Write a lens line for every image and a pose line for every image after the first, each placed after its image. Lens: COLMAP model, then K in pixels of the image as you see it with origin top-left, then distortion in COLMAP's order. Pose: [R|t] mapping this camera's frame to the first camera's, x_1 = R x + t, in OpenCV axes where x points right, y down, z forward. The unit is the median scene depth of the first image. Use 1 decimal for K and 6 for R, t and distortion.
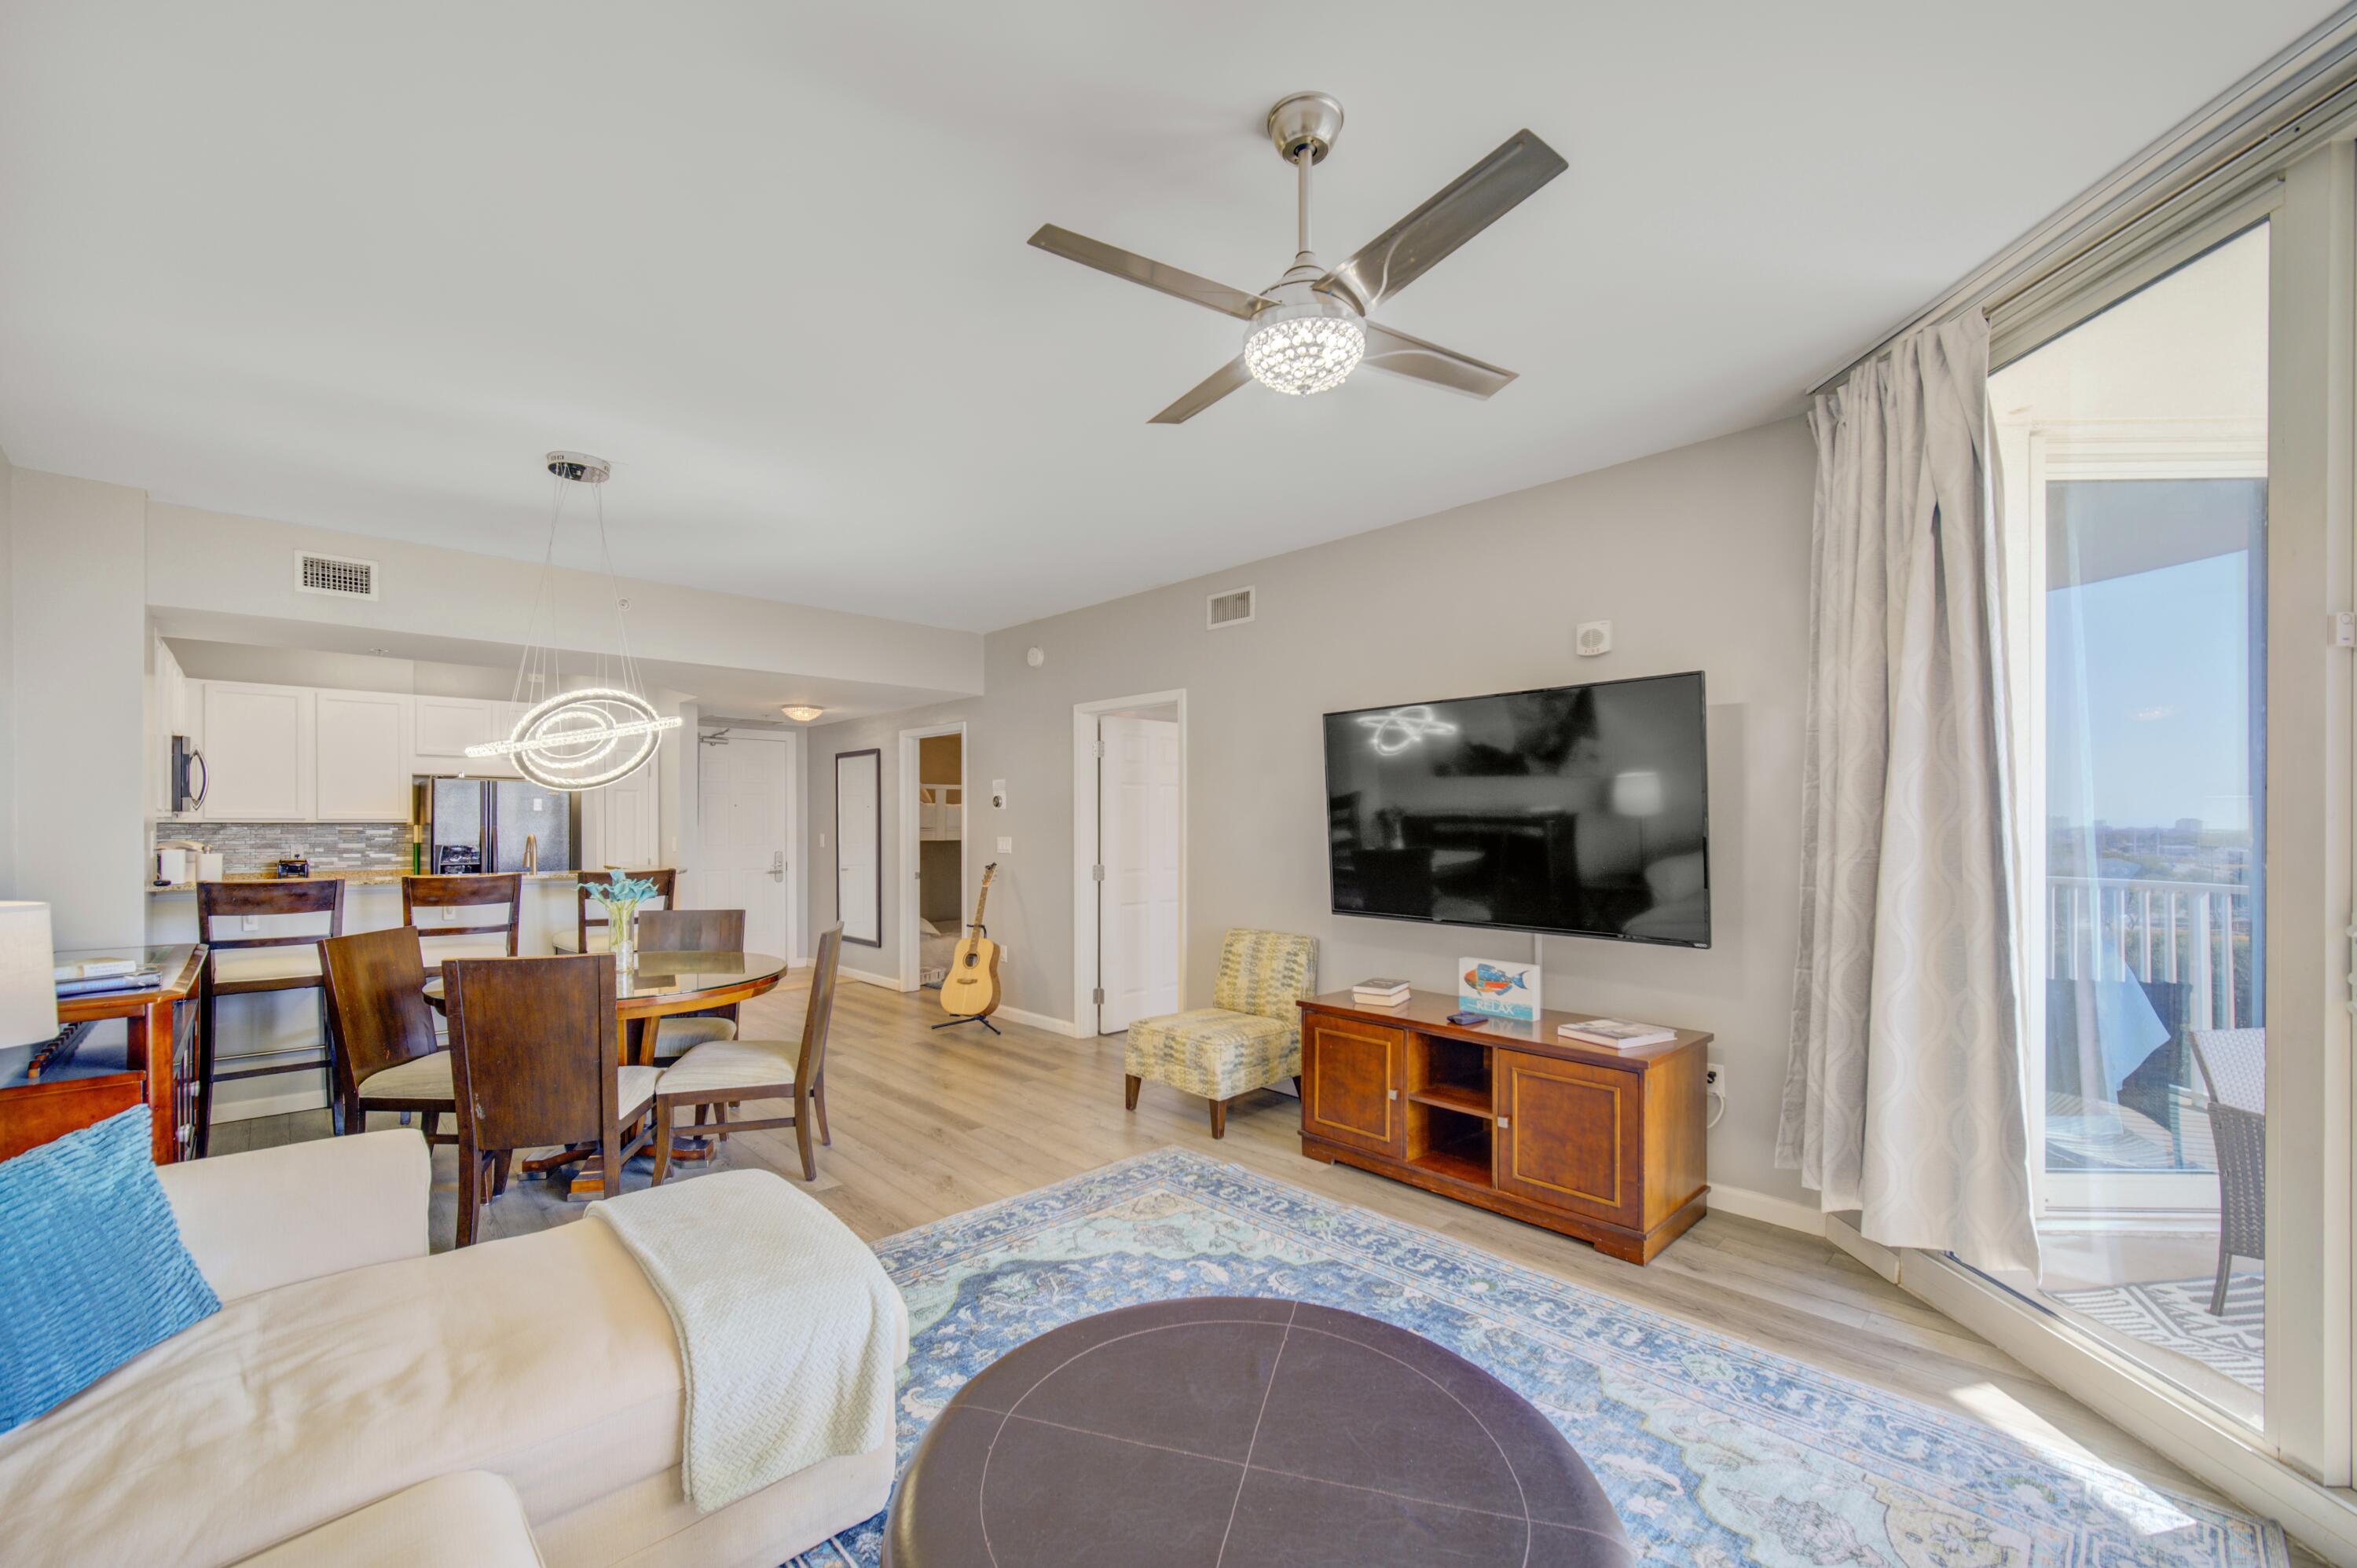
lens RADIAL K [[935.4, 0, 1164.7], [0, 935.4, 839.0], [0, 0, 1]] dist [-0.004030, 0.001122]
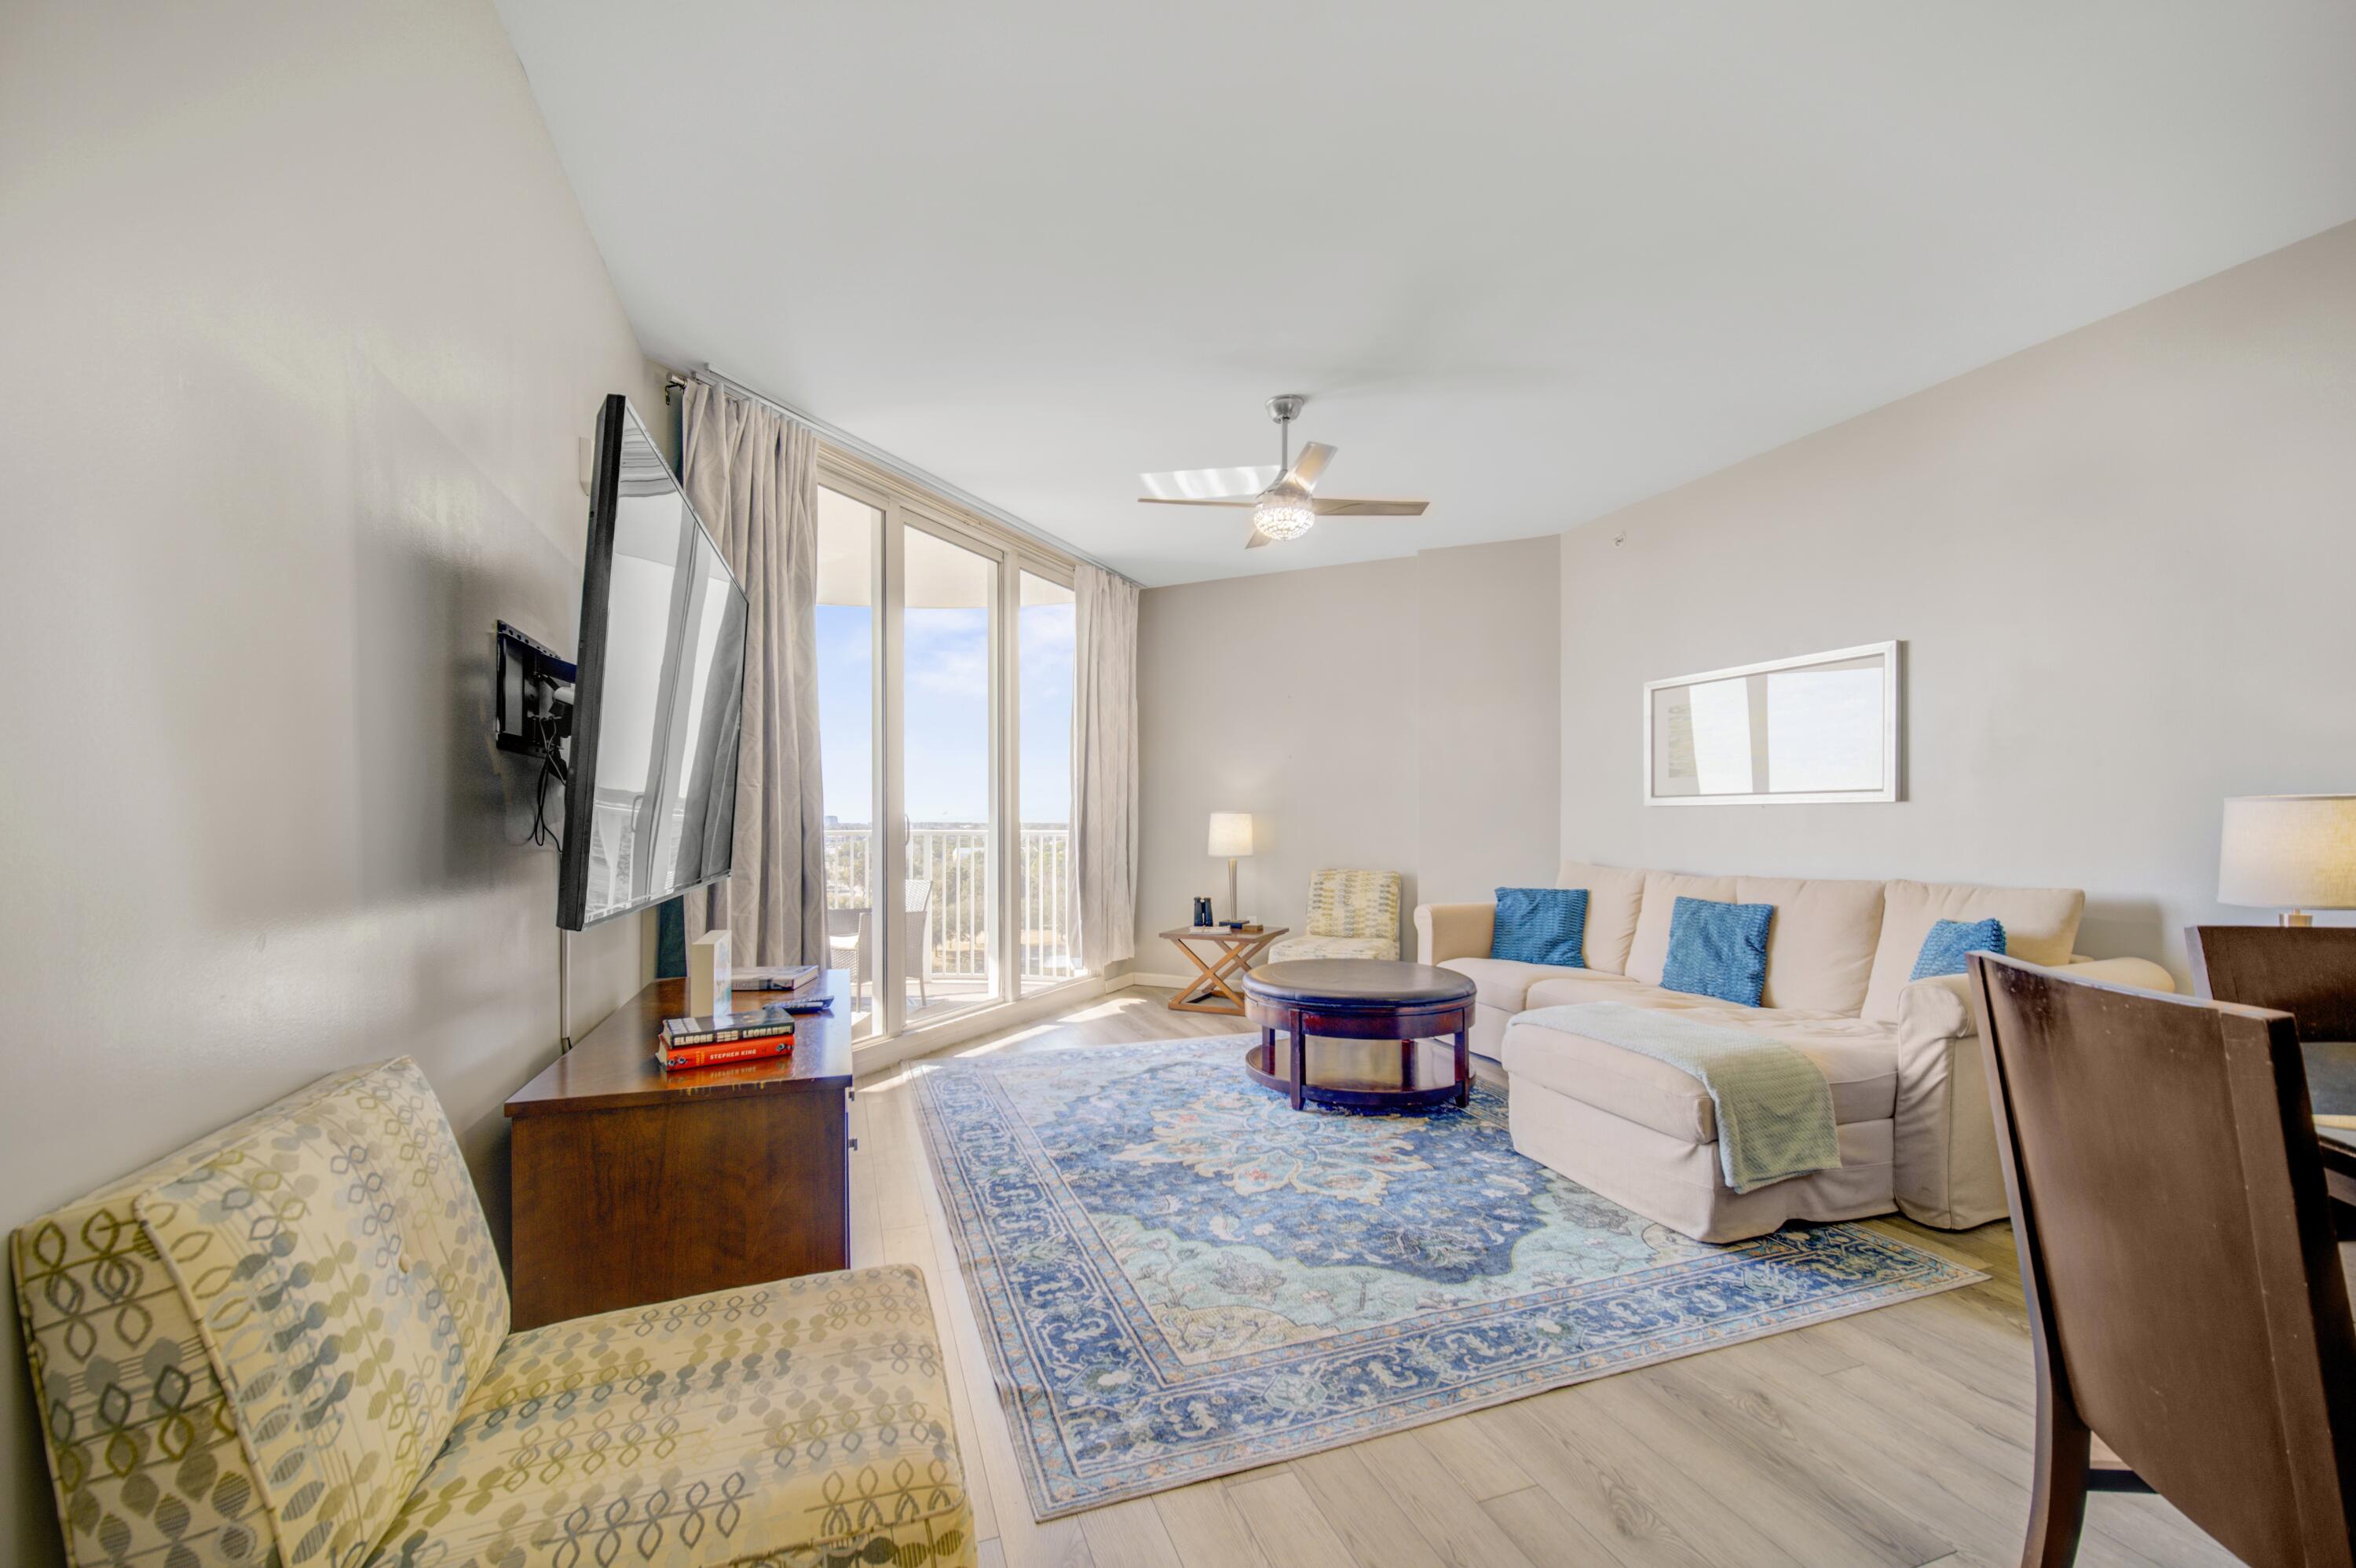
lens RADIAL K [[935.0, 0, 1156.7], [0, 935.0, 828.4], [0, 0, 1]] dist [-0.004030, 0.001122]
pose [[-0.910059, -0.003957, 0.414460, -0.209932], [0.006063, 0.999720, 0.022859, 0.039250], [-0.414435, 0.023316, -0.909780, 1.450145]]
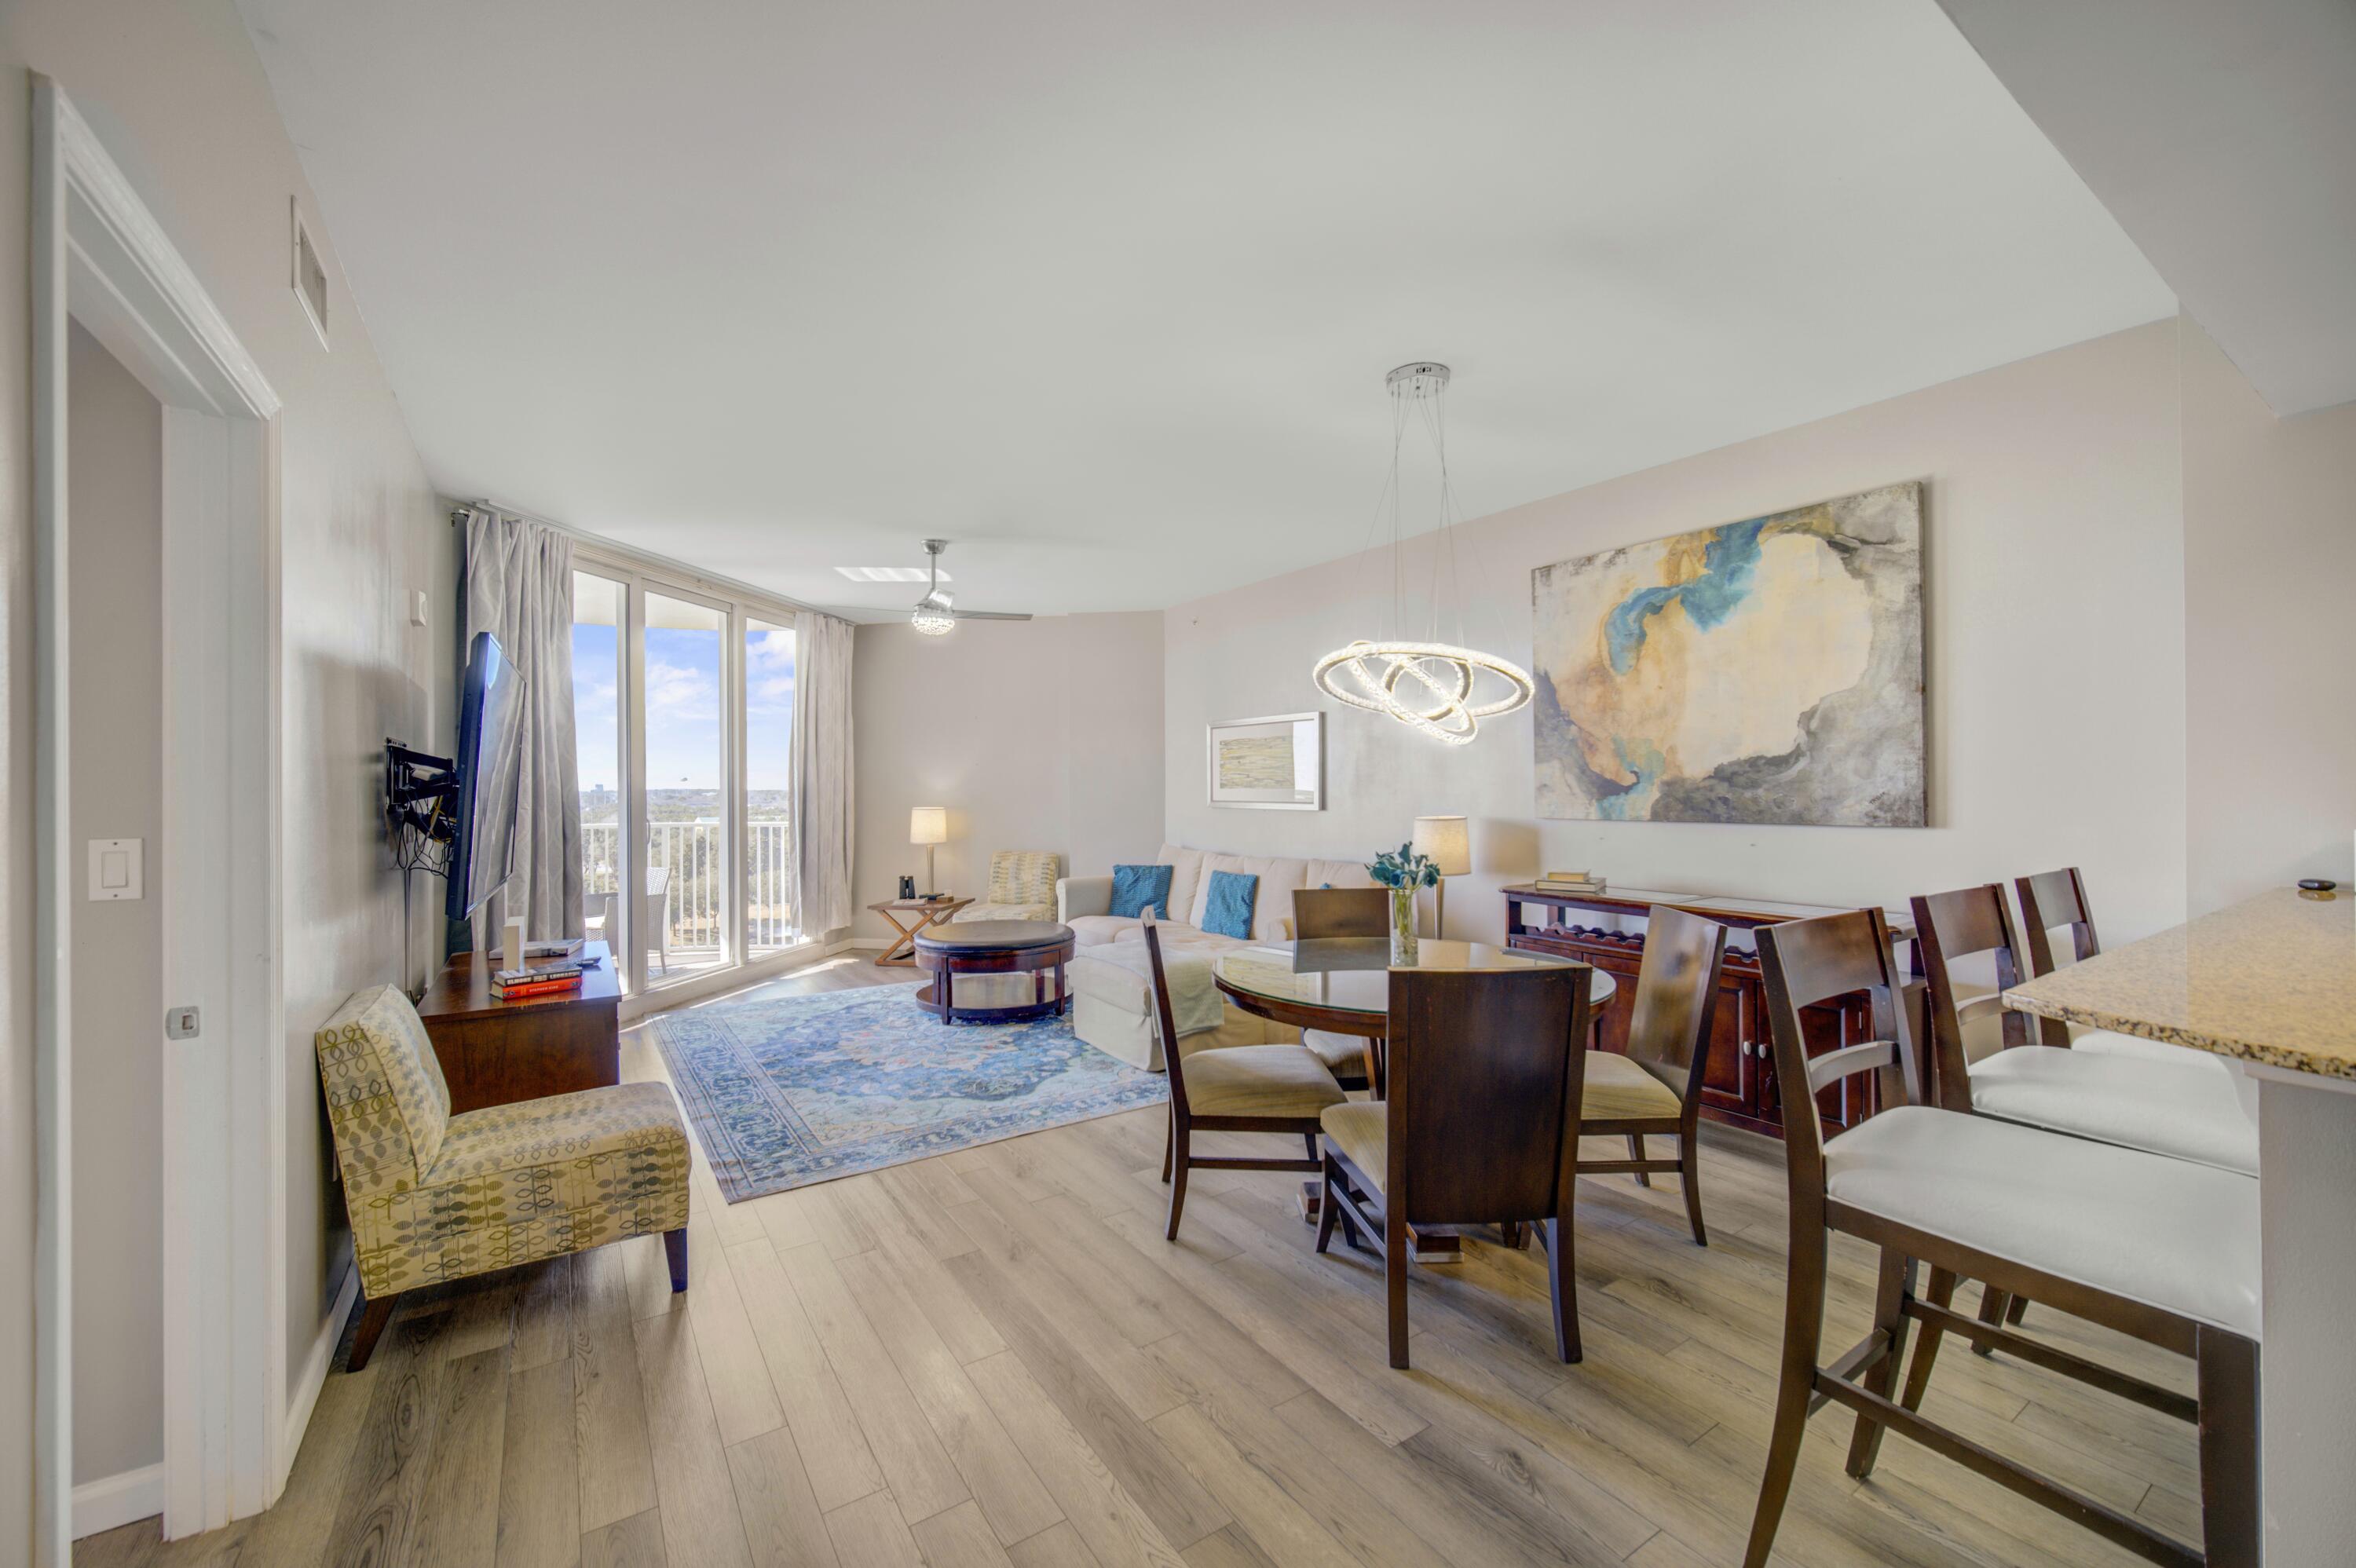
lens RADIAL K [[935.0, 0, 1167.7], [0, 935.0, 784.0], [0, 0, 1]] dist [-0.004030, 0.001122]
pose [[-0.985236, 0.003222, 0.171169, -0.527597], [0.005787, 0.999878, 0.014488, -0.031233], [-0.171101, 0.015264, -0.985135, 1.859455]]
